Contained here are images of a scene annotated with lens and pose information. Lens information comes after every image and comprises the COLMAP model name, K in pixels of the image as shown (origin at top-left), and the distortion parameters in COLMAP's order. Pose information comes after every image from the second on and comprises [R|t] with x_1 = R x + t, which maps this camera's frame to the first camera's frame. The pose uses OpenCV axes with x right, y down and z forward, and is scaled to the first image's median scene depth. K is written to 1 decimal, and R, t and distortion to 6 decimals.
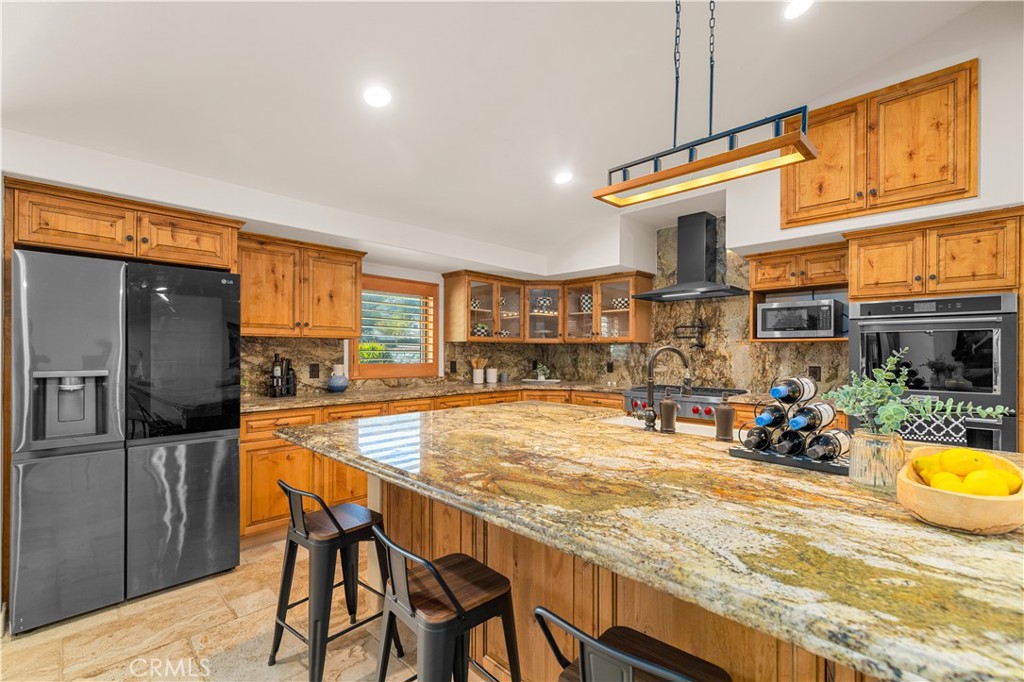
lens RADIAL K [[445.1, 0, 511.2], [0, 445.1, 349.9], [0, 0, 1]] dist [0.006976, -0.000334]
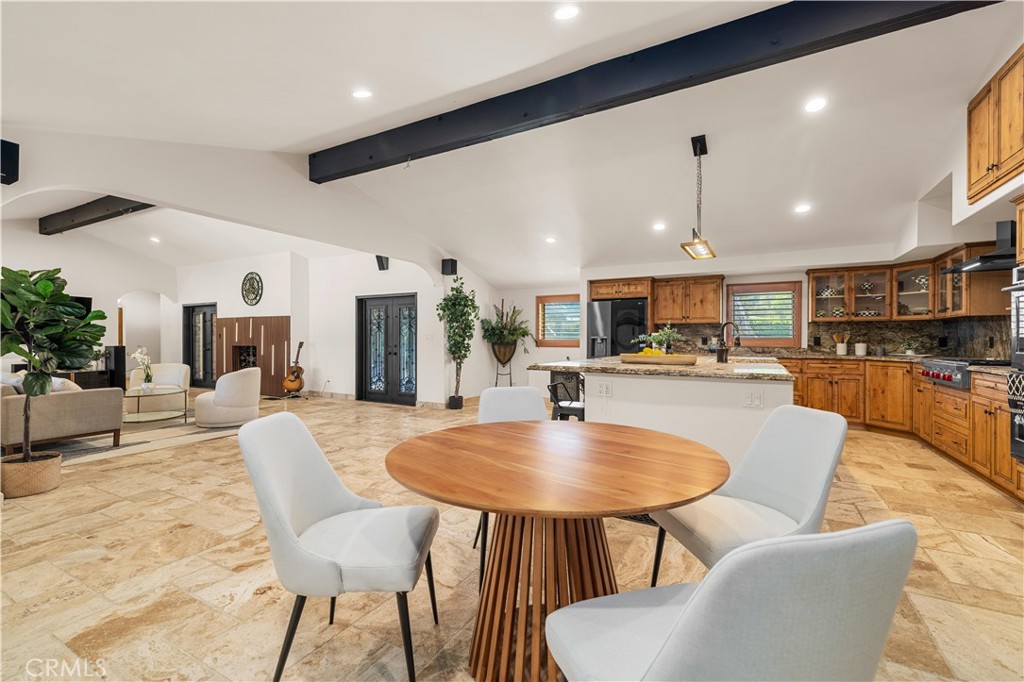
lens RADIAL K [[445.1, 0, 511.7], [0, 445.1, 337.1], [0, 0, 1]] dist [0.006976, -0.000334]
pose [[0.269548, -0.008274, -0.962951, 1.148789], [0.002851, 0.999966, -0.007794, 0.043134], [0.962983, -0.000644, 0.269563, -0.289758]]
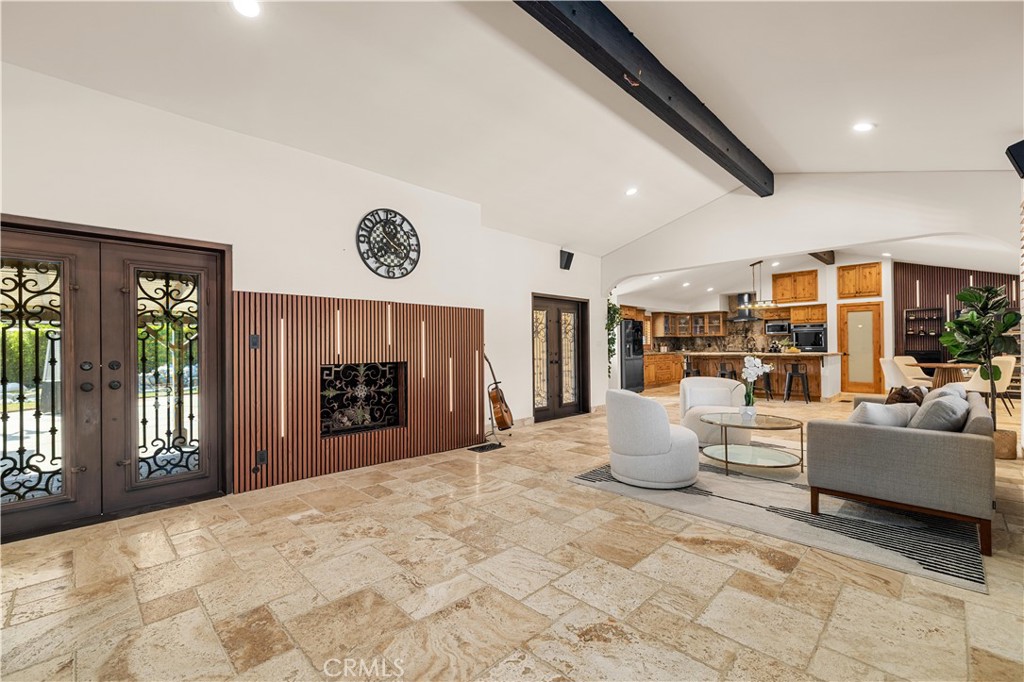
lens RADIAL K [[445.1, 0, 510.3], [0, 445.1, 345.1], [0, 0, 1]] dist [0.006976, -0.000334]
pose [[0.999860, -0.014221, 0.008819, -1.331056], [0.014220, 0.999899, 0.000242, 0.026408], [-0.008822, -0.000117, 0.999961, -2.219877]]
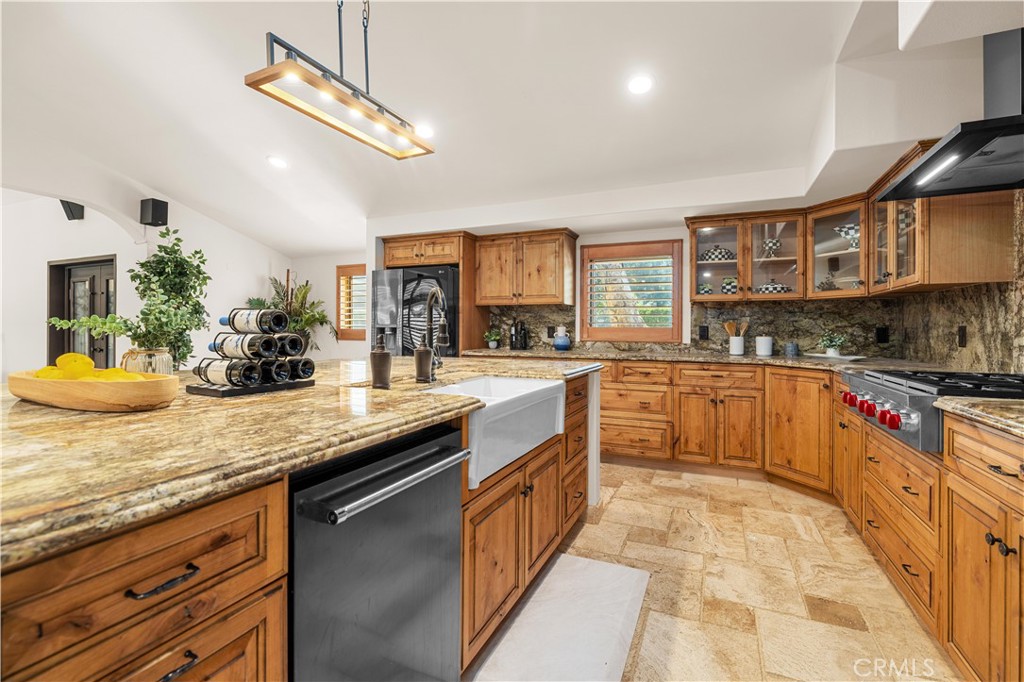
lens RADIAL K [[462.2, 0, 514.1], [0, 462.2, 323.3], [0, 0, 1]] dist [-0.006897, 0.002630]
pose [[0.355139, -0.013865, -0.934711, 0.715960], [0.000878, 0.999895, -0.014499, 0.041649], [0.934813, 0.004328, 0.355114, 0.451843]]
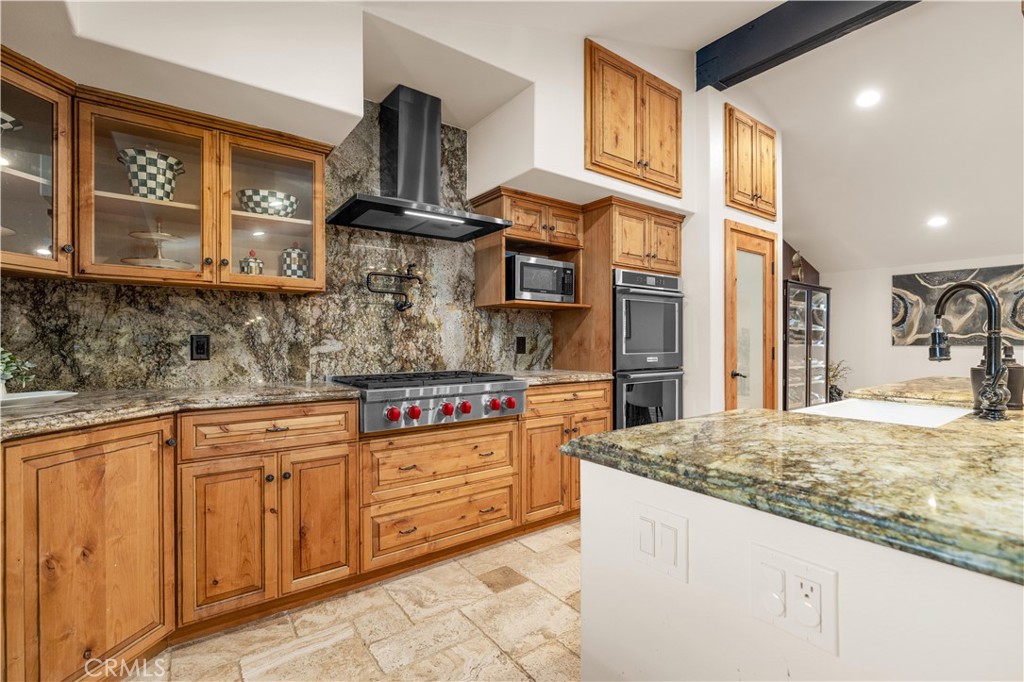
lens RADIAL K [[462.2, 0, 516.1], [0, 462.2, 342.6], [0, 0, 1]] dist [-0.006897, 0.002630]
pose [[0.148366, -0.005643, 0.988916, -0.227481], [-0.001843, 0.999980, 0.005983, 0.042024], [-0.988931, -0.002710, 0.148353, 0.856205]]
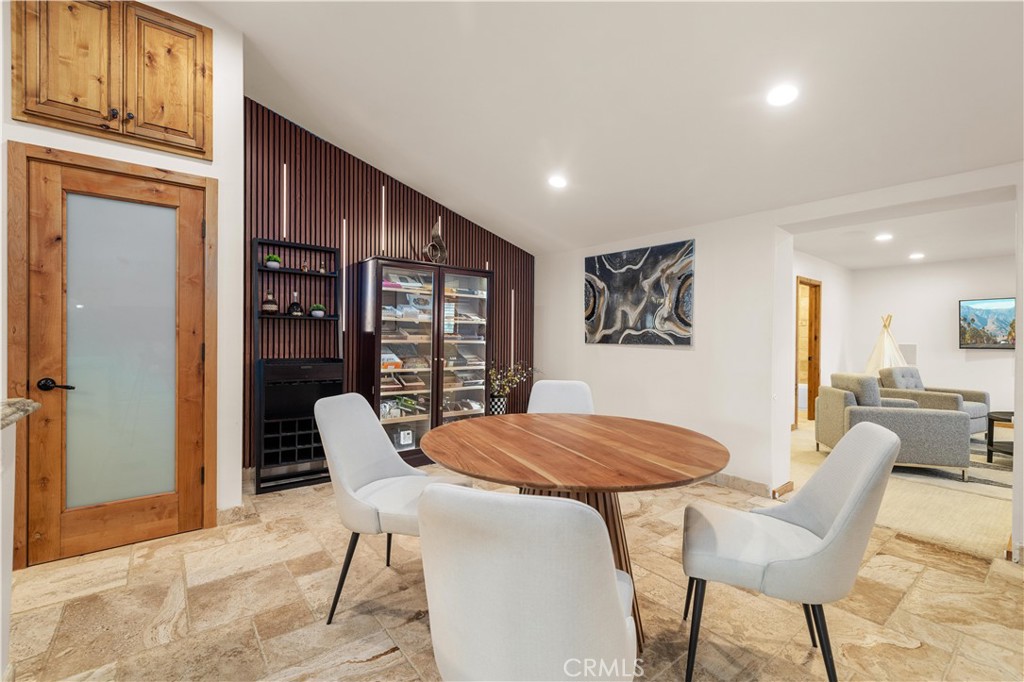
lens RADIAL K [[445.1, 0, 513.0], [0, 445.1, 338.9], [0, 0, 1]] dist [0.006976, -0.000334]
pose [[0.114921, -0.005765, 0.993358, 0.259997], [-0.011374, 0.999910, 0.007119, 0.040324], [-0.993309, -0.012116, 0.114845, -0.130373]]
